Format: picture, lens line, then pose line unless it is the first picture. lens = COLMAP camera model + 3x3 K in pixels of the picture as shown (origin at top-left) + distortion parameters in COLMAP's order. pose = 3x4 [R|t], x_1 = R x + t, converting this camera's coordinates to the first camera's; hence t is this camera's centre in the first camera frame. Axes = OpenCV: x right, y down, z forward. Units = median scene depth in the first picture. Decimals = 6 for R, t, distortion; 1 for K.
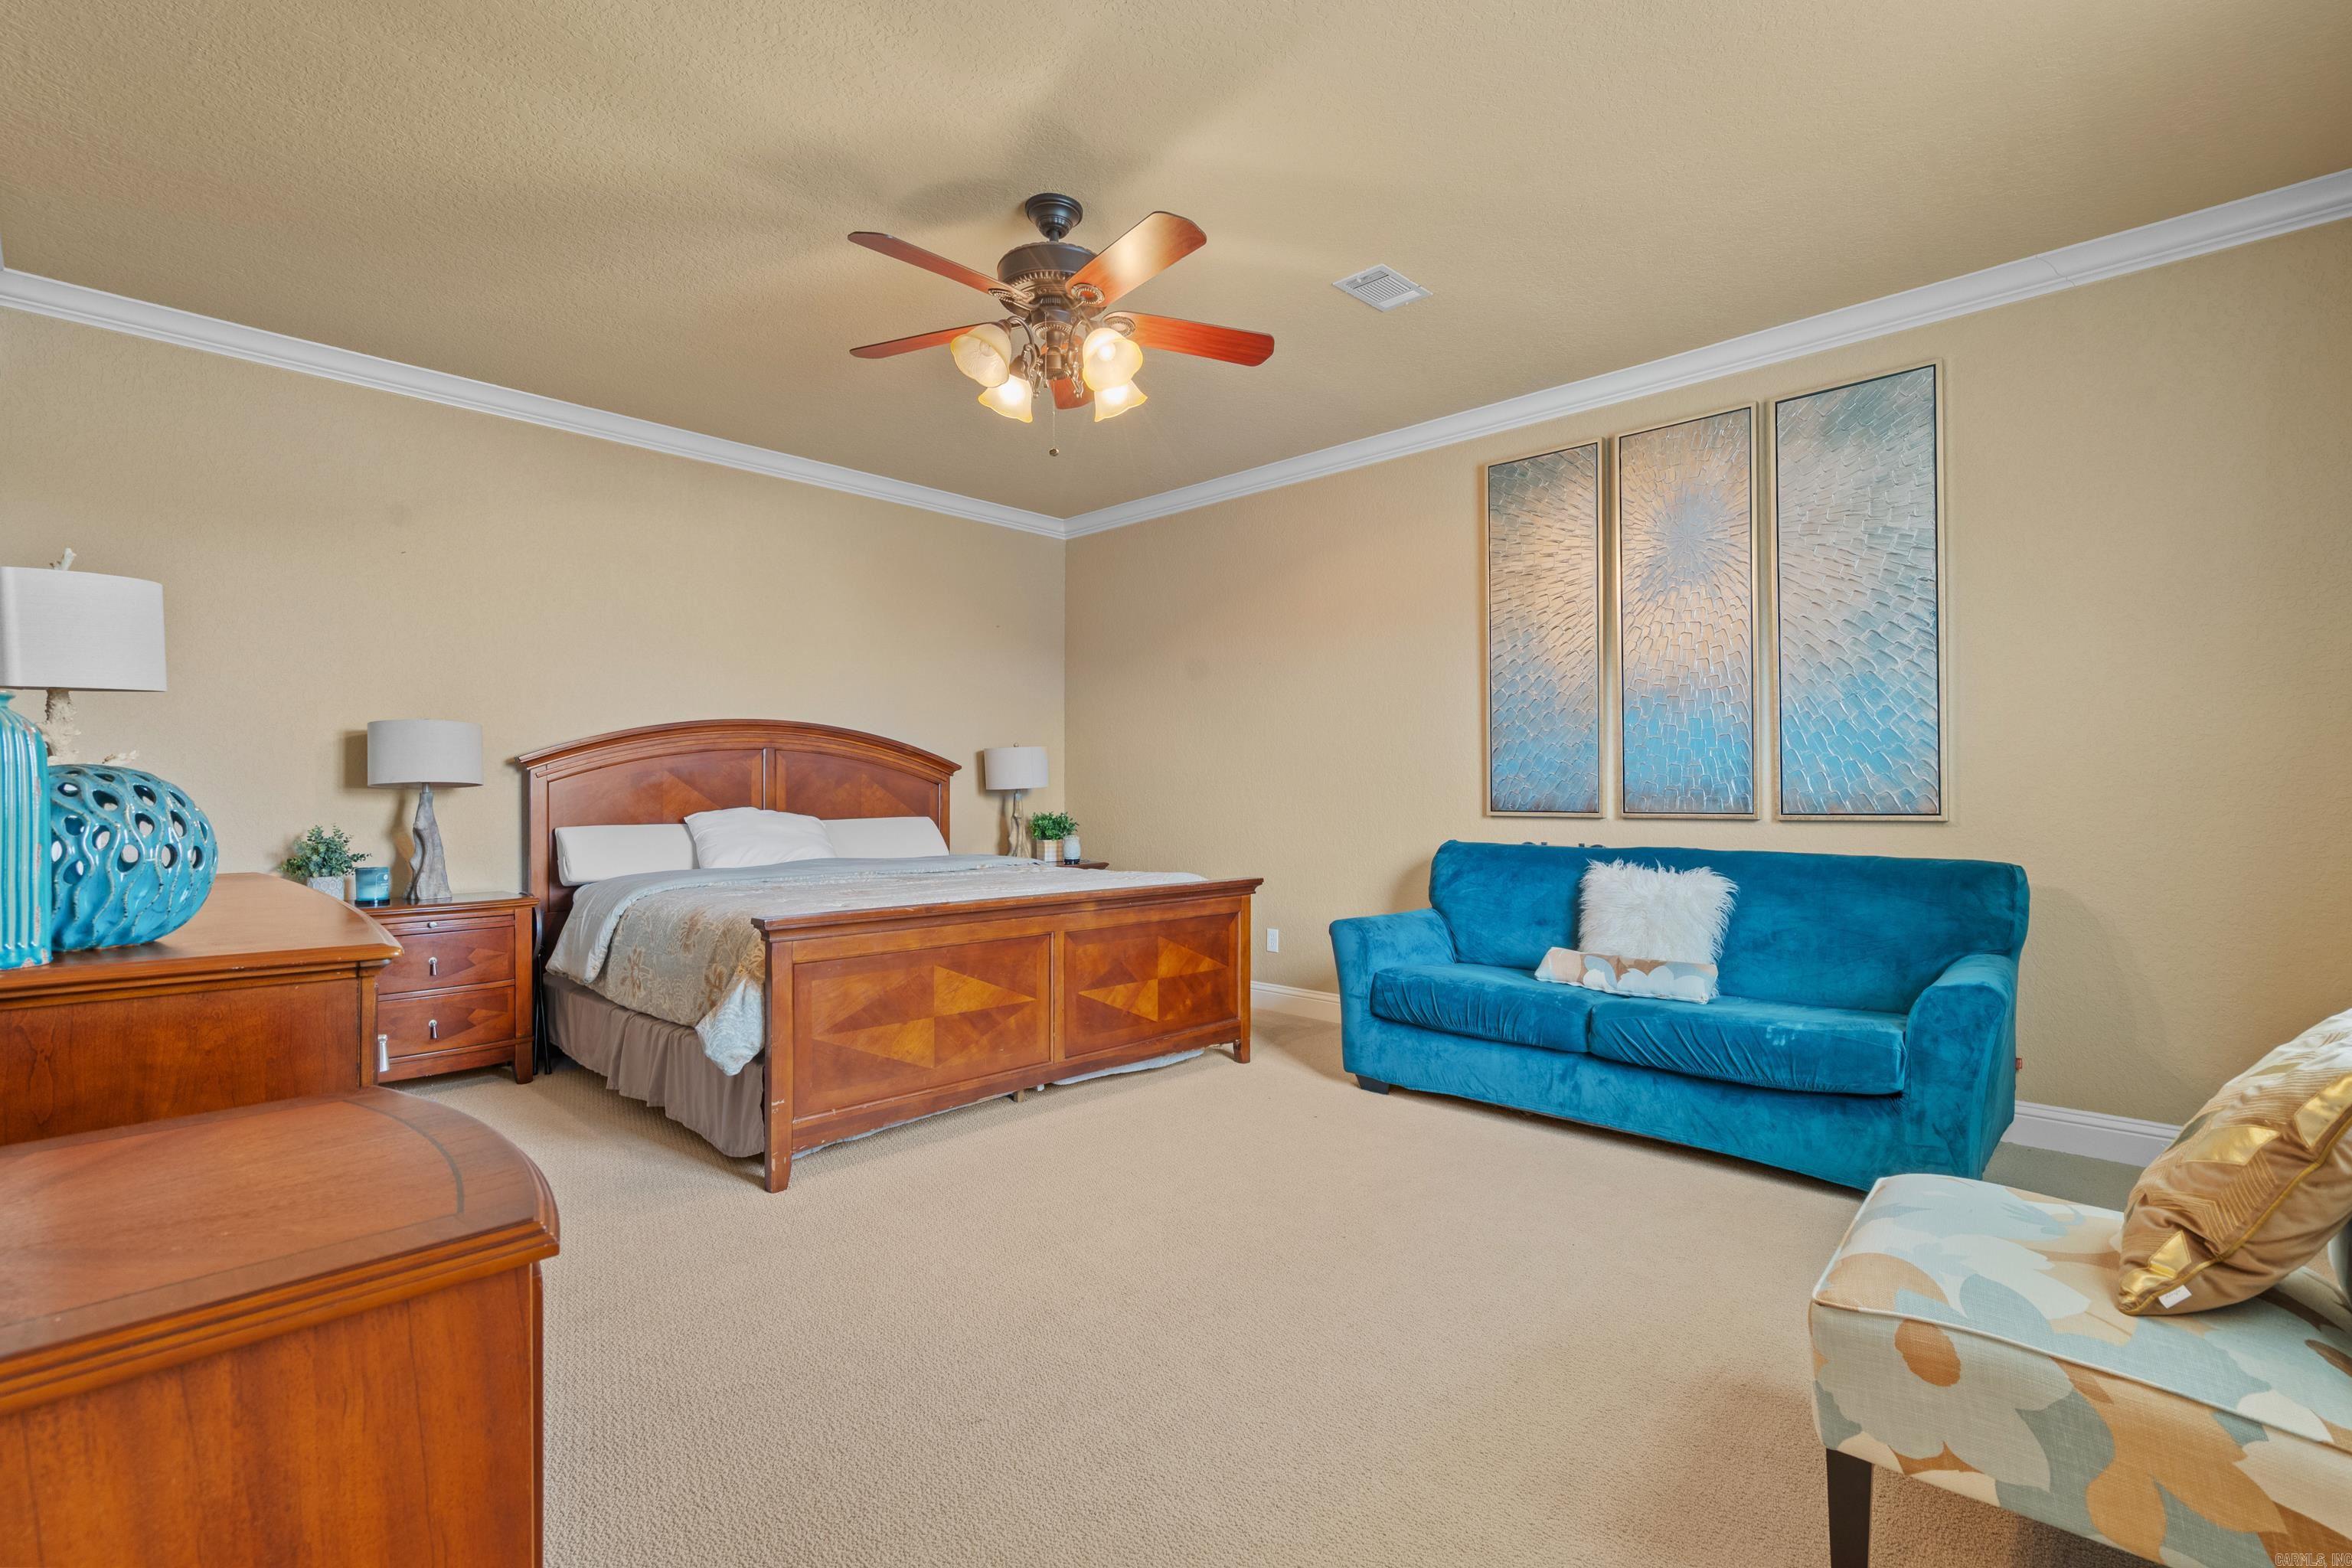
lens RADIAL K [[1045.7, 0, 1176.0], [0, 1045.7, 784.0], [0, 0, 1]] dist [0.022233, 0.000174]
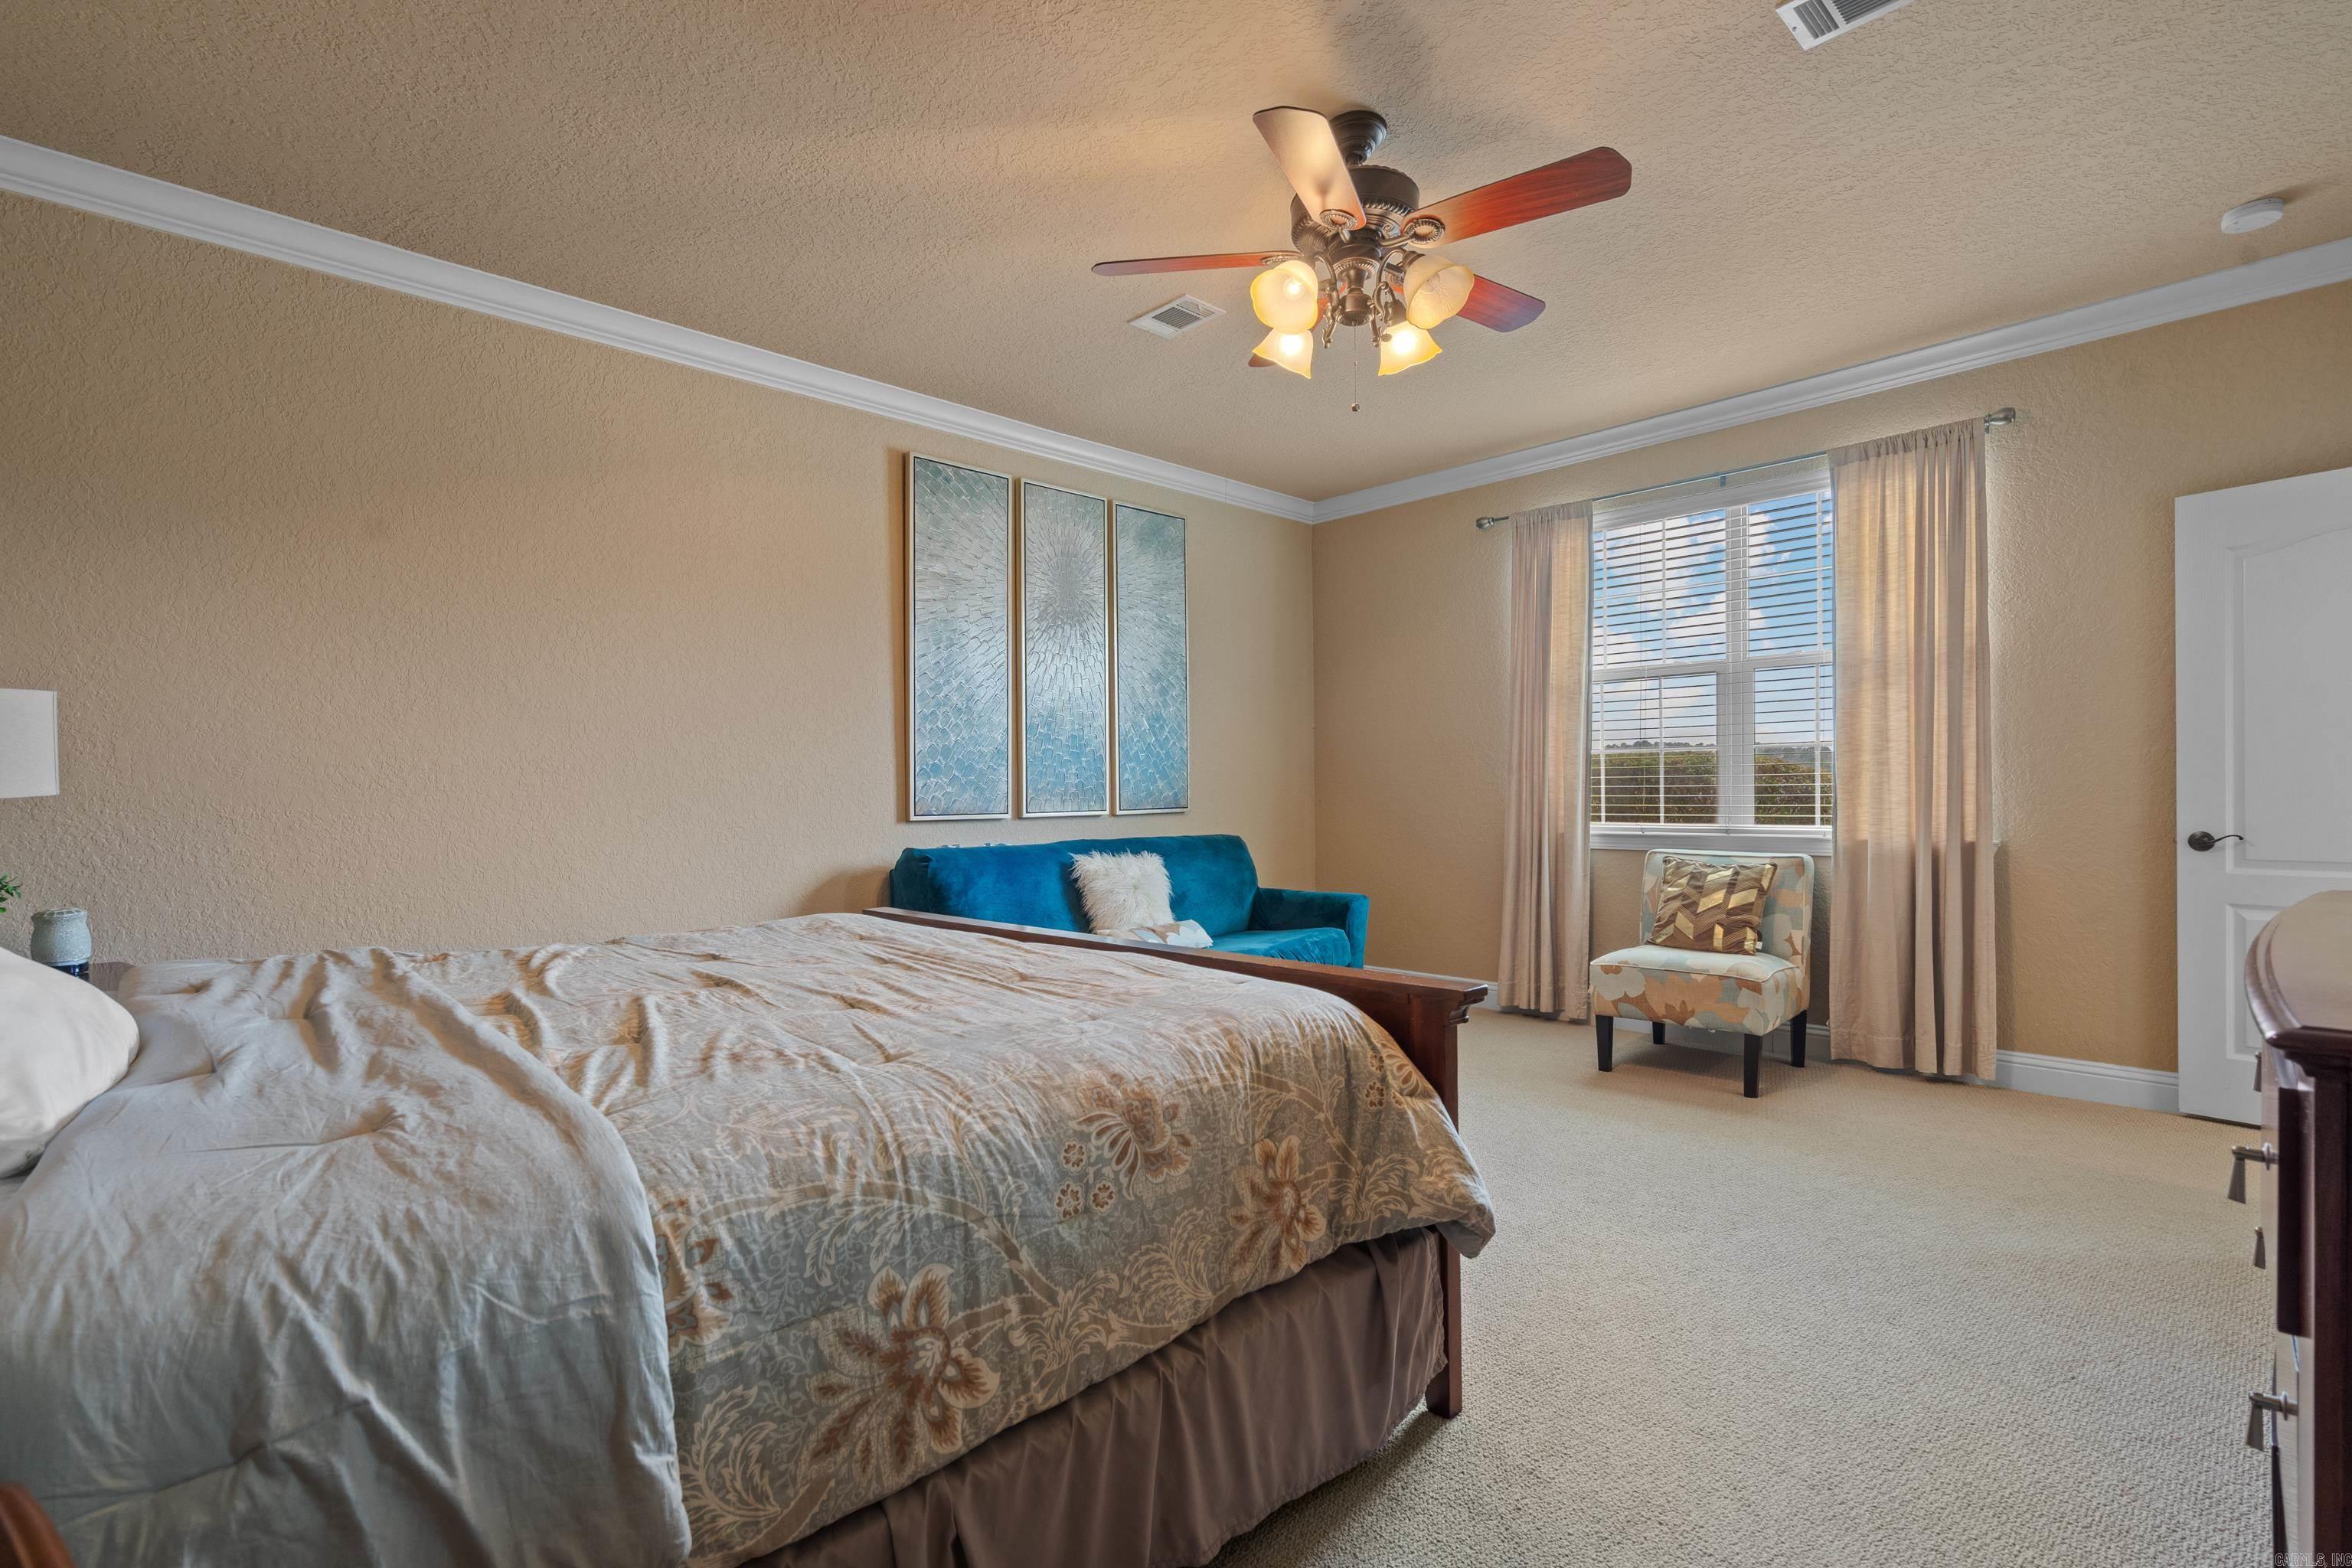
lens RADIAL K [[1068.4, 0, 1161.8], [0, 1068.4, 807.4], [0, 0, 1]] dist [-0.001995, 0.000057]
pose [[0.066536, -0.016567, 0.997646, -0.802167], [-0.001711, 0.999859, 0.016718, 0.002414], [-0.997783, -0.002819, 0.066498, 0.859635]]
